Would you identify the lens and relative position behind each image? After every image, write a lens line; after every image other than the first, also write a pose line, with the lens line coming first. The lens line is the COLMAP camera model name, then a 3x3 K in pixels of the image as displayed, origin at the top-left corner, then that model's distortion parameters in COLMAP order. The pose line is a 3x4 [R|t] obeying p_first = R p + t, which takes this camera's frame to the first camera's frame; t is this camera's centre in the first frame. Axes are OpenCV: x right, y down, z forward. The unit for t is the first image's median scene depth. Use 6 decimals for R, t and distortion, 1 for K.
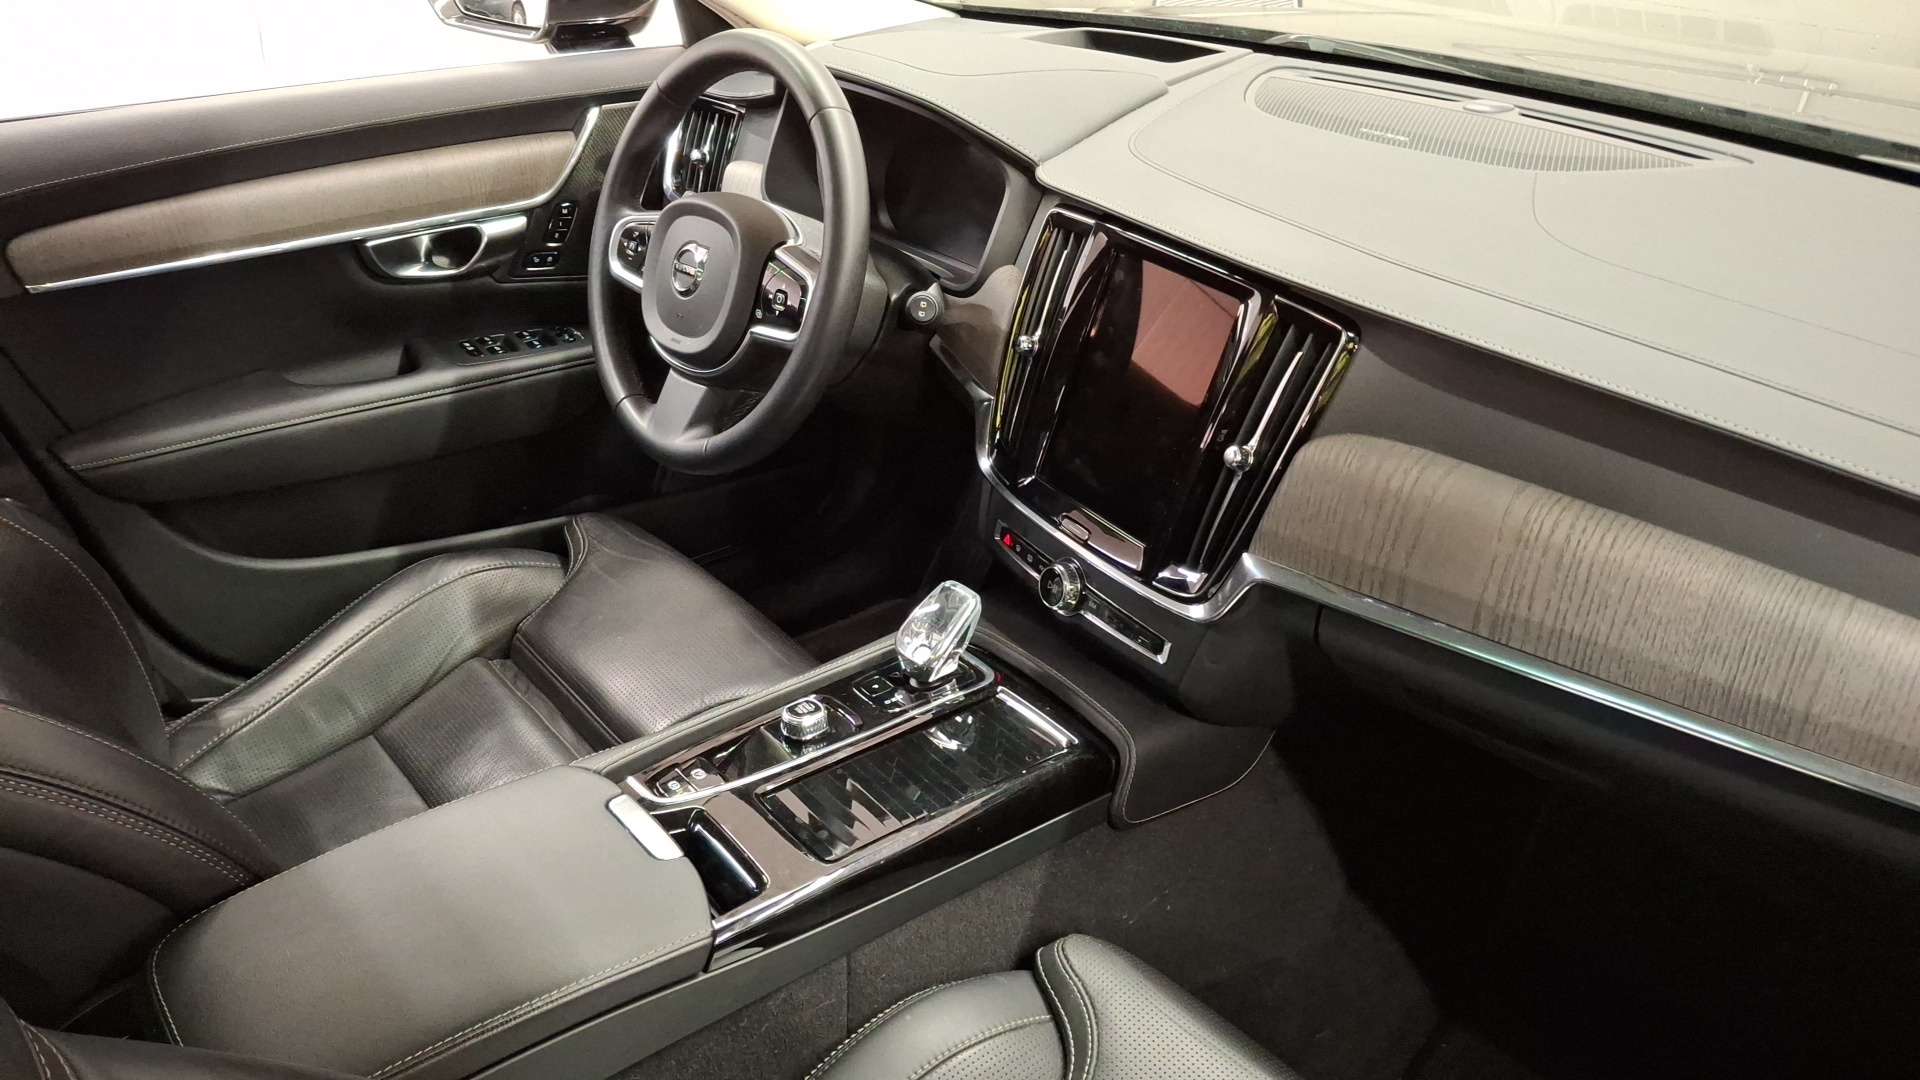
lens RADIAL K [[1435.0, 0, 907.9], [0, 1435.0, 538.4], [0, 0, 1]] dist [0.005772, -0.104721]
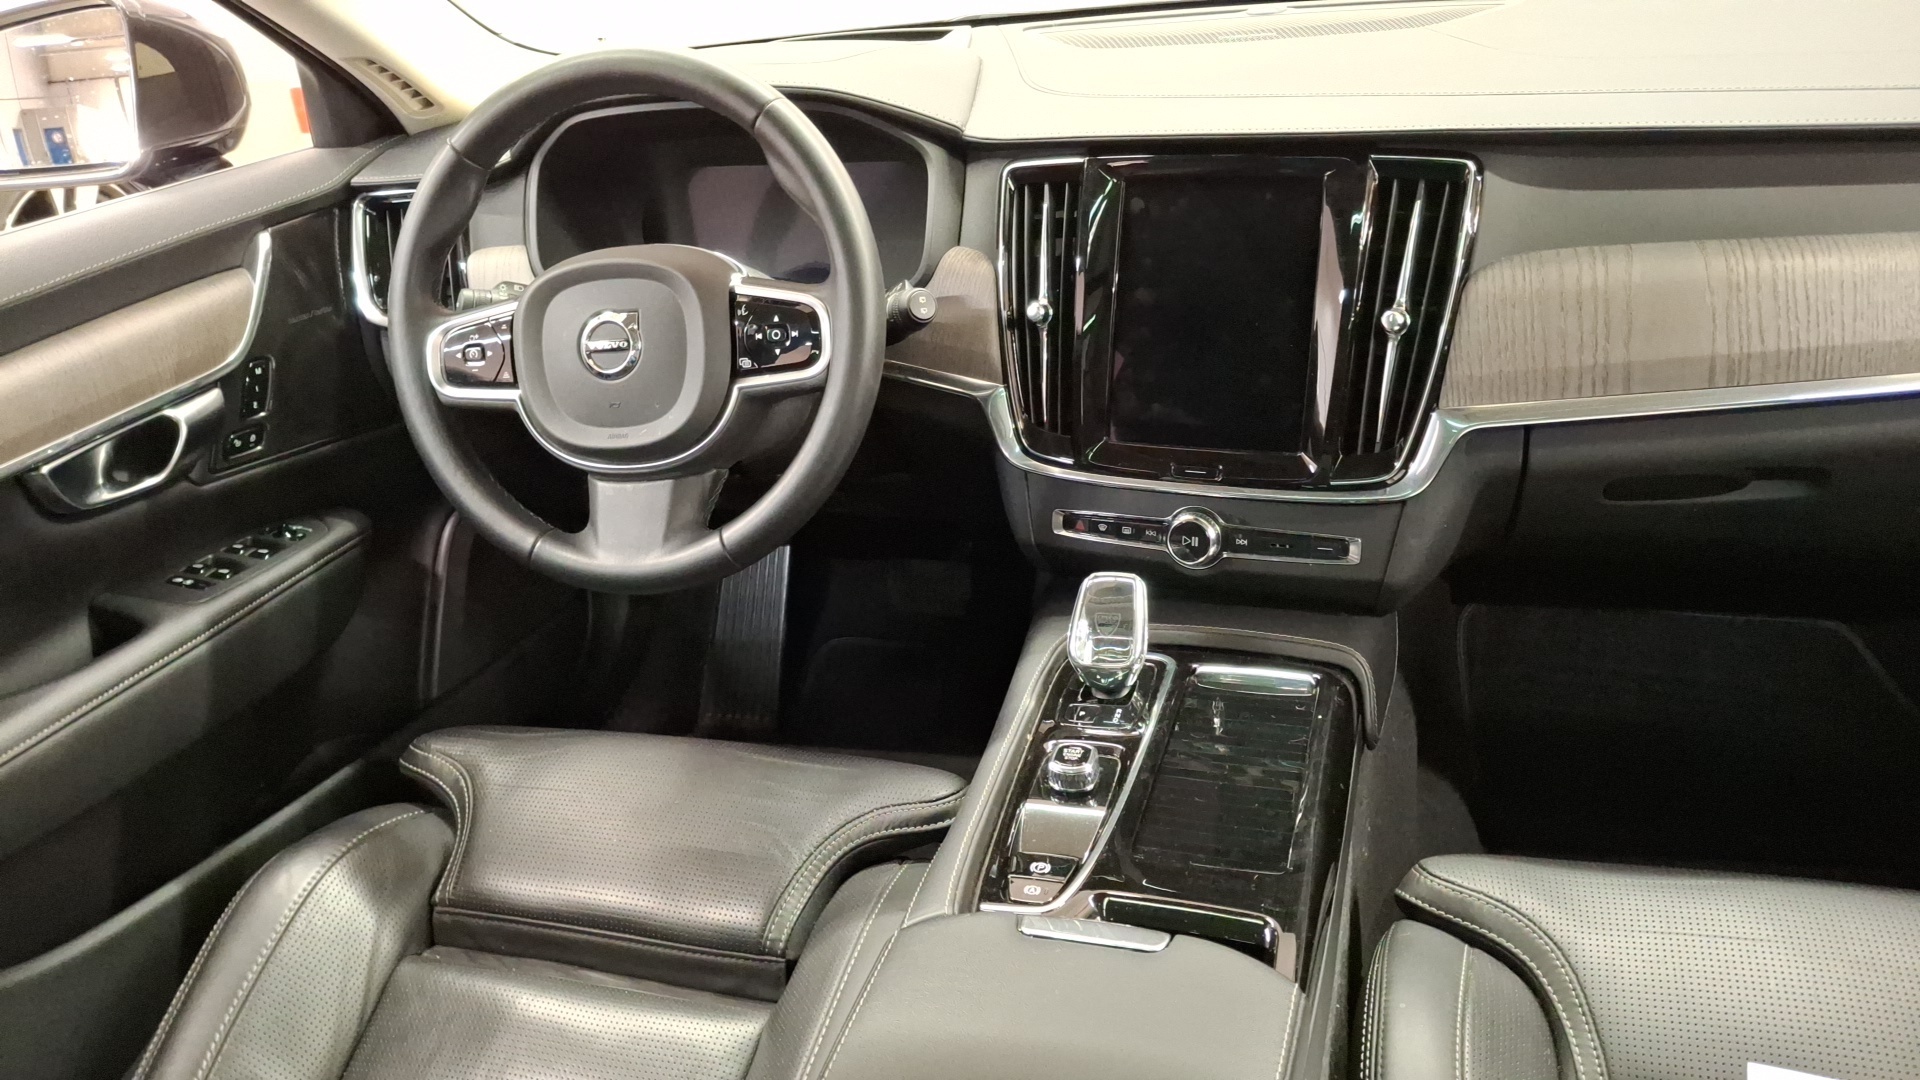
lens RADIAL K [[1435.0, 0, 907.9], [0, 1435.0, 538.4], [0, 0, 1]] dist [0.005772, -0.104721]
pose [[0.821885, -0.313301, 0.475760, -0.377641], [0.356642, 0.934241, -0.000883, -0.024362], [-0.444198, 0.170402, 0.879575, 0.215968]]
